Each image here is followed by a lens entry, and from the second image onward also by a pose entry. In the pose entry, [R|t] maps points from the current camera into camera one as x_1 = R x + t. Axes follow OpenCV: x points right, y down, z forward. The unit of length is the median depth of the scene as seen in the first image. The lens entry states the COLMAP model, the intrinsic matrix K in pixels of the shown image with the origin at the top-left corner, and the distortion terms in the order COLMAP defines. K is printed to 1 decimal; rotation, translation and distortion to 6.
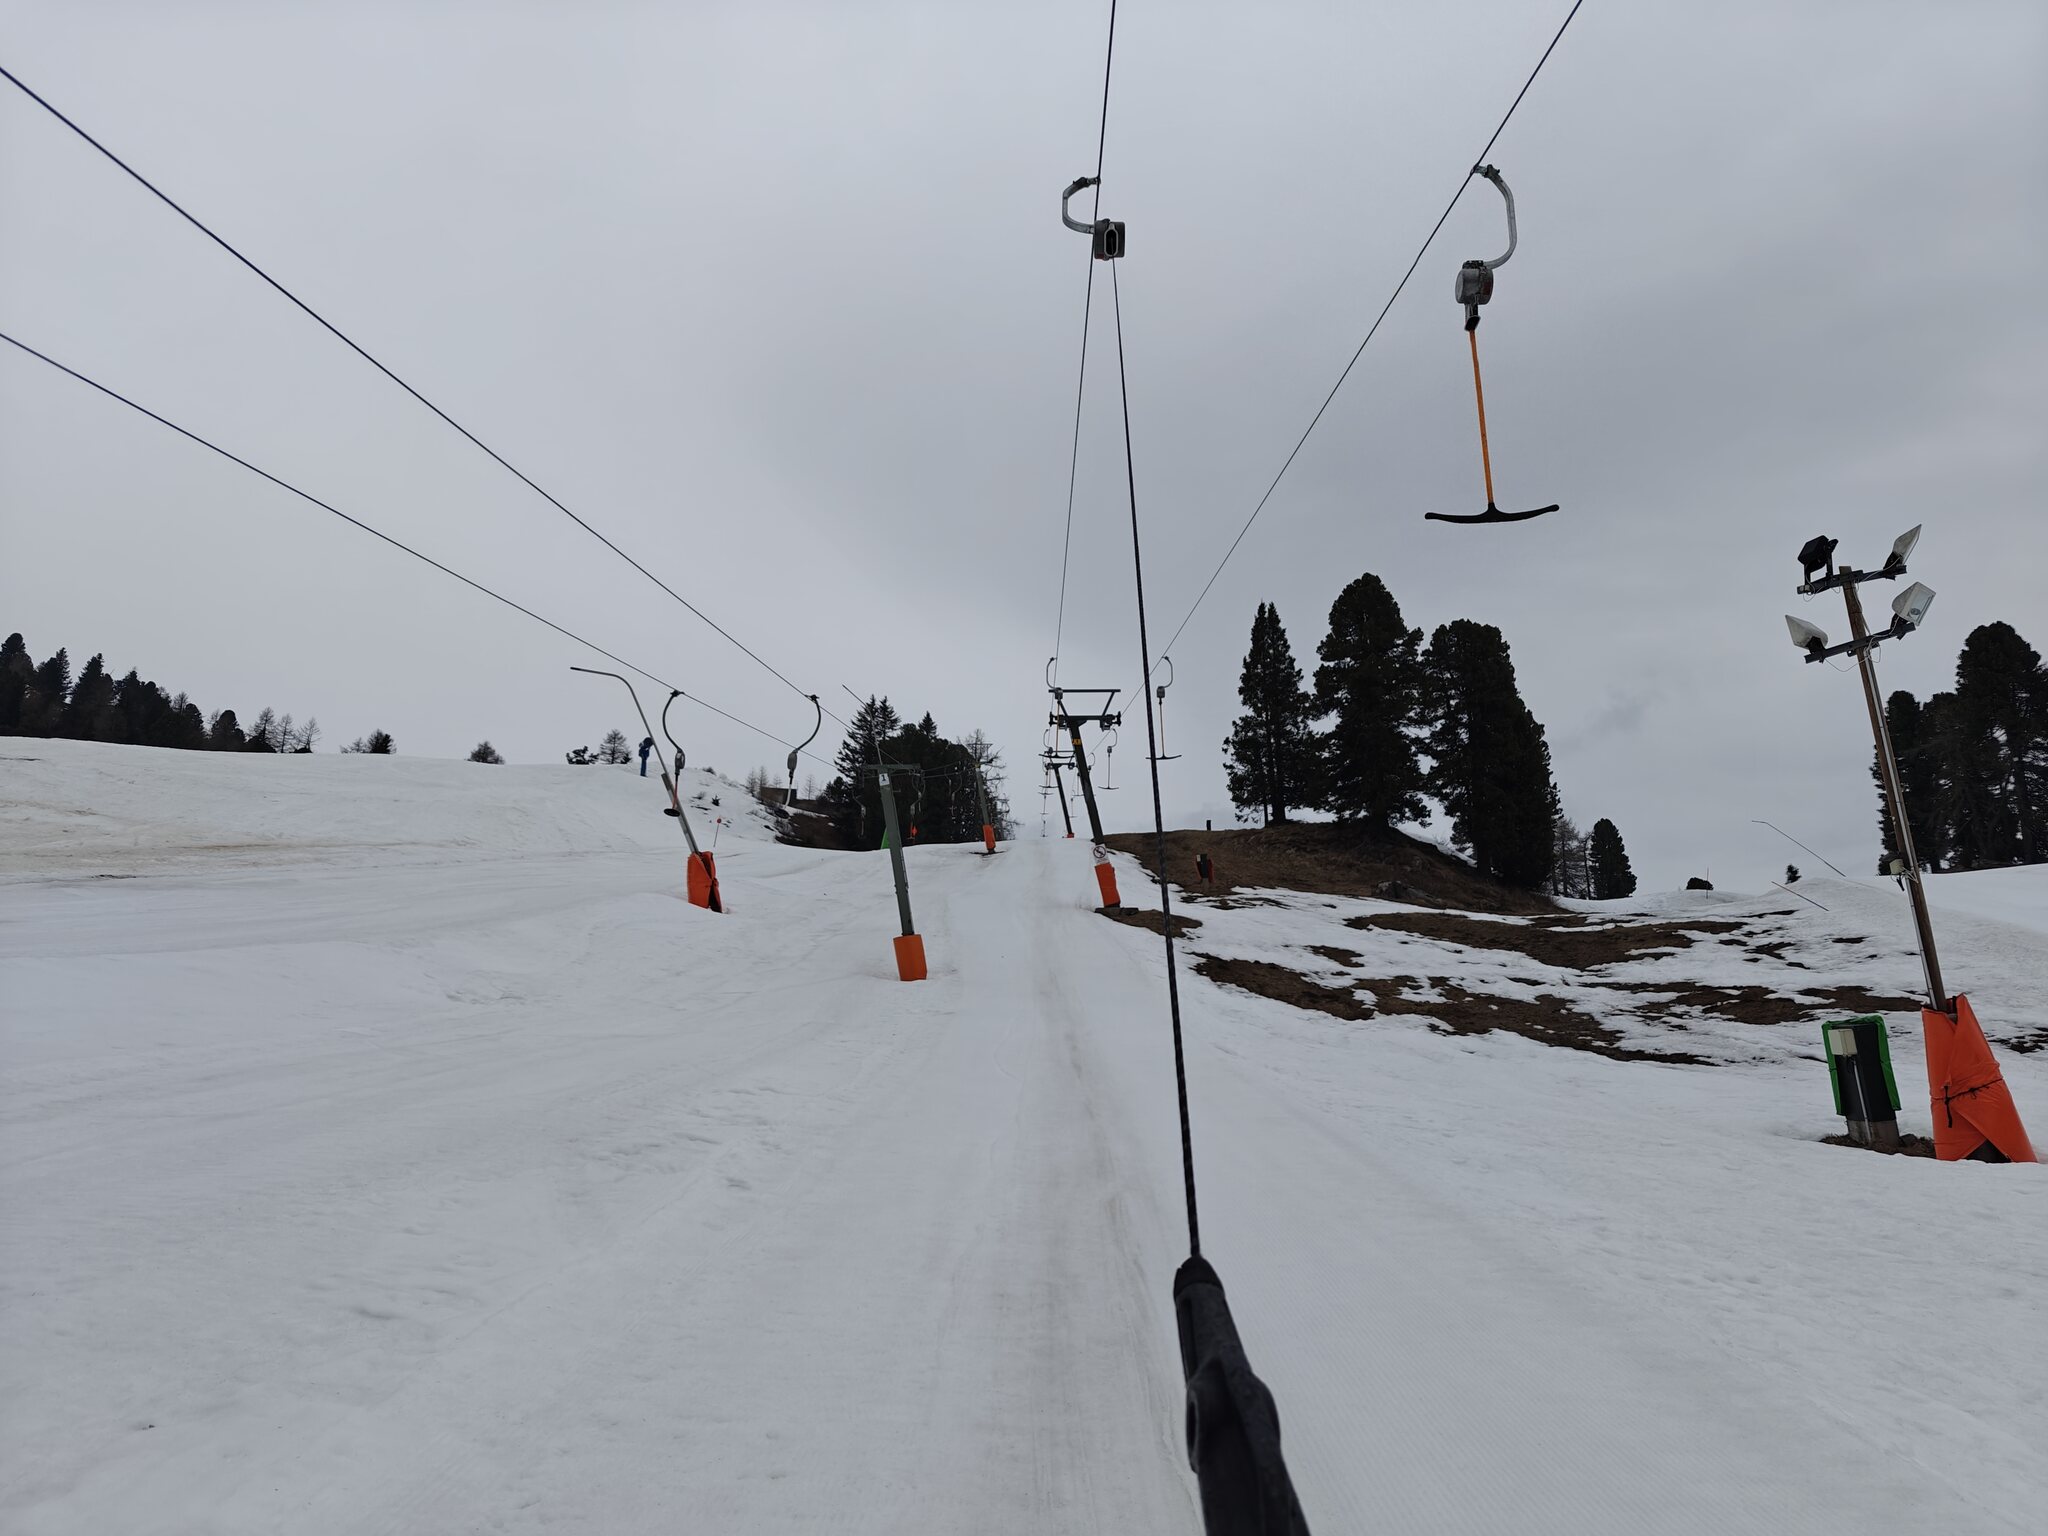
lens RADIAL K [[1580.1, 0, 1026.0], [0, 1580.1, 770.9], [0, 0, 1]] dist [0.091509, -0.171984]
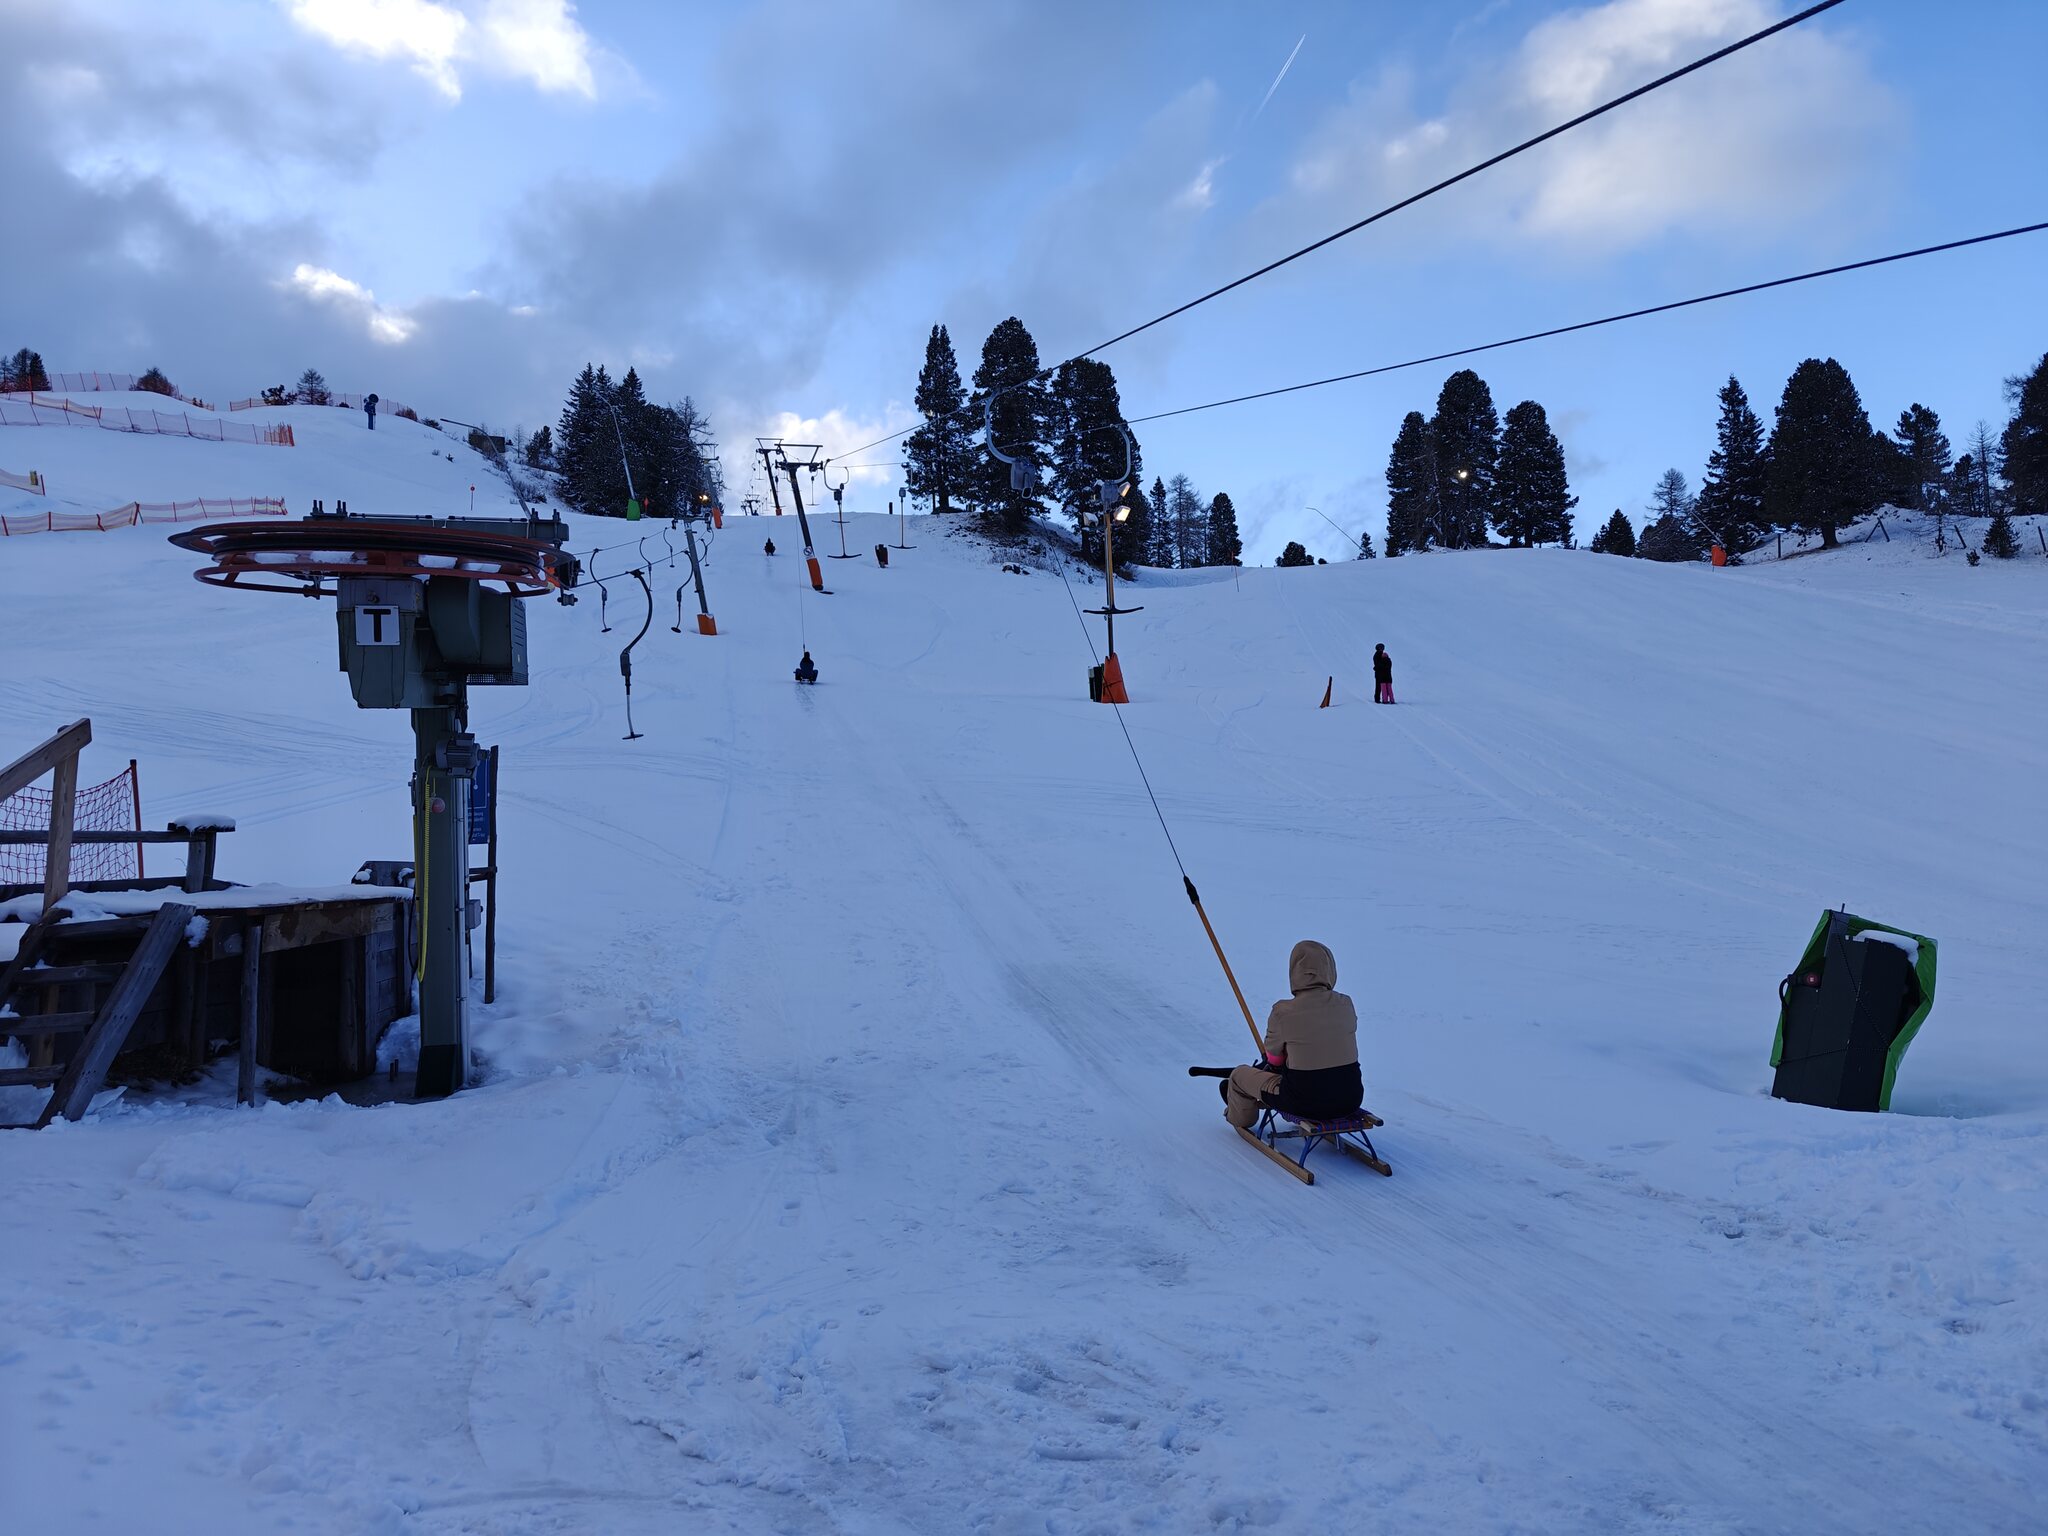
lens RADIAL K [[1580.1, 0, 1026.0], [0, 1580.1, 770.9], [0, 0, 1]] dist [0.091509, -0.171984]
pose [[0.981830, -0.010201, 0.189486, -0.021254], [-0.032983, 0.974181, 0.223346, -0.050090], [-0.186872, -0.225537, 0.956144, -0.294034]]
